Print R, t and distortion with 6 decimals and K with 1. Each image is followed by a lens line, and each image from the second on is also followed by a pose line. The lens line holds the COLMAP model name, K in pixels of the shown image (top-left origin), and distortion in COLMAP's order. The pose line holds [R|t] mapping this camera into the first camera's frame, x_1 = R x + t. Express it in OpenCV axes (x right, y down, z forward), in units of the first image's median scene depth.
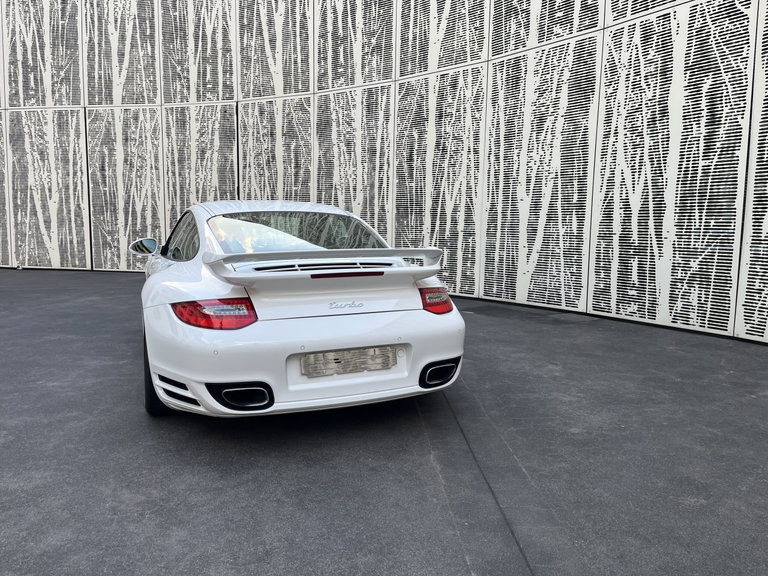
lens RADIAL K [[582.8, 0, 381.0], [0, 582.8, 291.6], [0, 0, 1]] dist [0.073843, -0.088593]
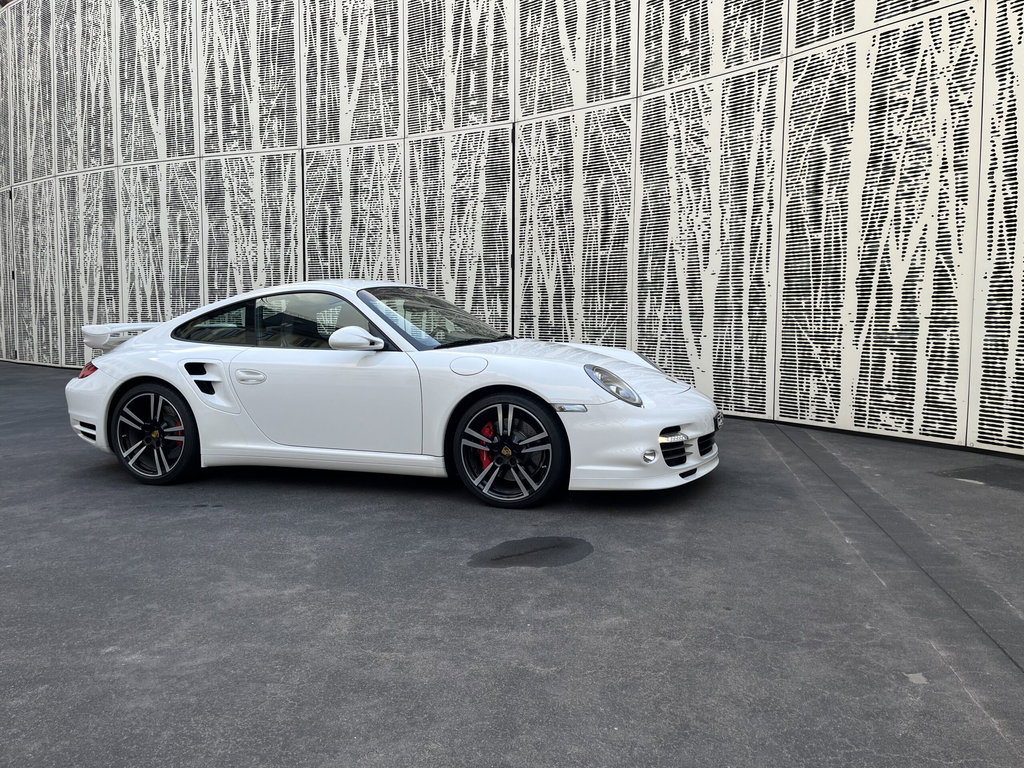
lens RADIAL K [[777.1, 0, 516.5], [0, 777.1, 372.2], [0, 0, 1]] dist [0.073843, -0.088593]
pose [[0.975378, 0.006390, -0.220445, -0.064397], [-0.015561, 0.999083, -0.039890, -0.019968], [0.219988, 0.042338, 0.974583, 0.222749]]
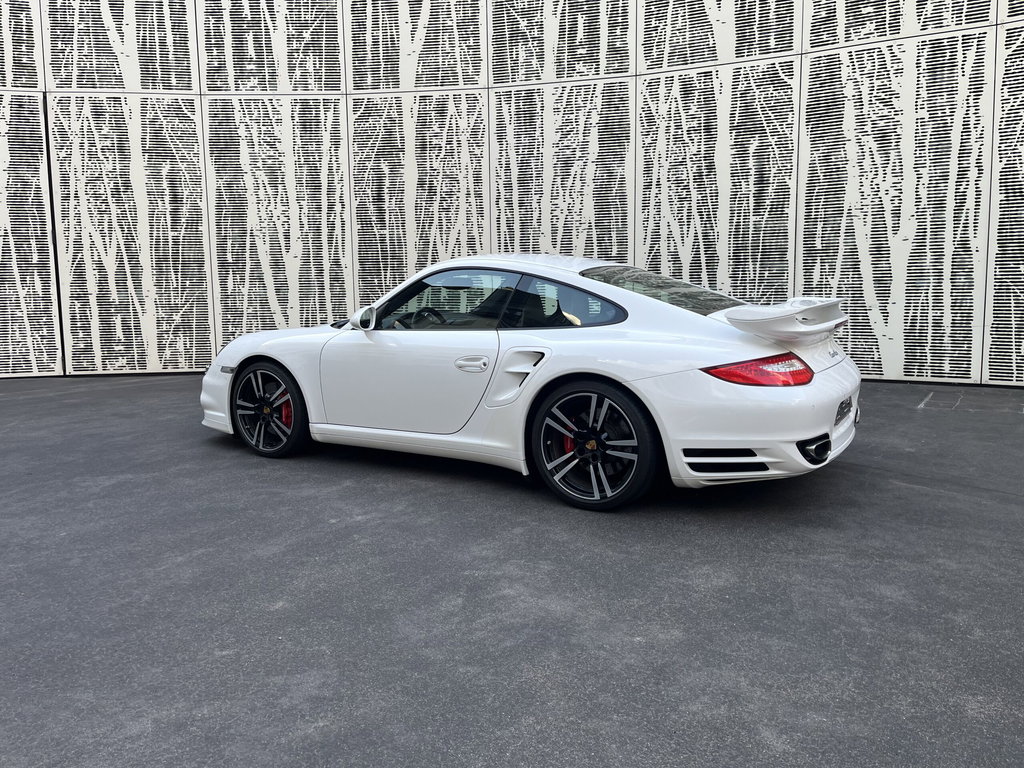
lens RADIAL K [[777.1, 0, 519.7], [0, 777.1, 372.8], [0, 0, 1]] dist [0.073843, -0.088593]
pose [[0.809741, -0.089921, 0.579856, -0.435676], [0.090613, 0.995497, 0.027841, -0.010985], [-0.579749, 0.029999, 0.814243, 0.063895]]
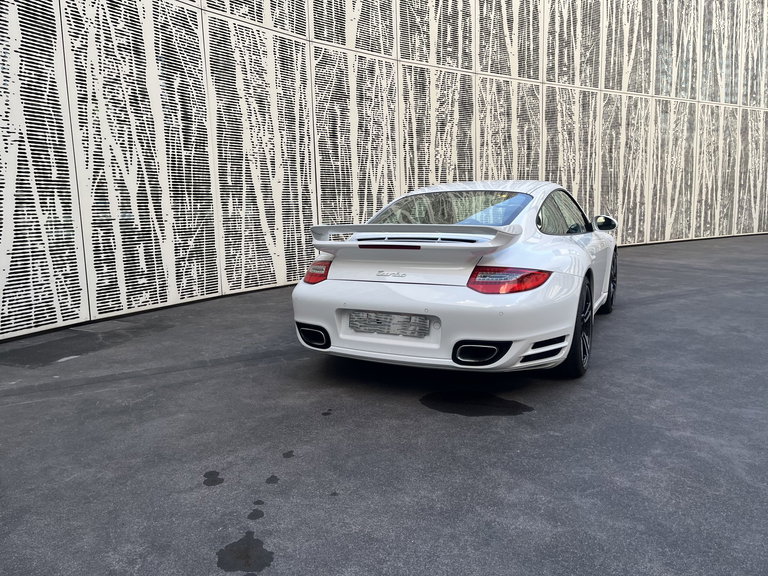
lens RADIAL K [[582.8, 0, 385.3], [0, 582.8, 287.8], [0, 0, 1]] dist [0.073843, -0.088593]
pose [[0.045590, -0.152459, 0.987258, -0.934866], [0.136240, 0.980000, 0.145047, -0.119111], [-0.989626, 0.127891, 0.065450, 0.929625]]
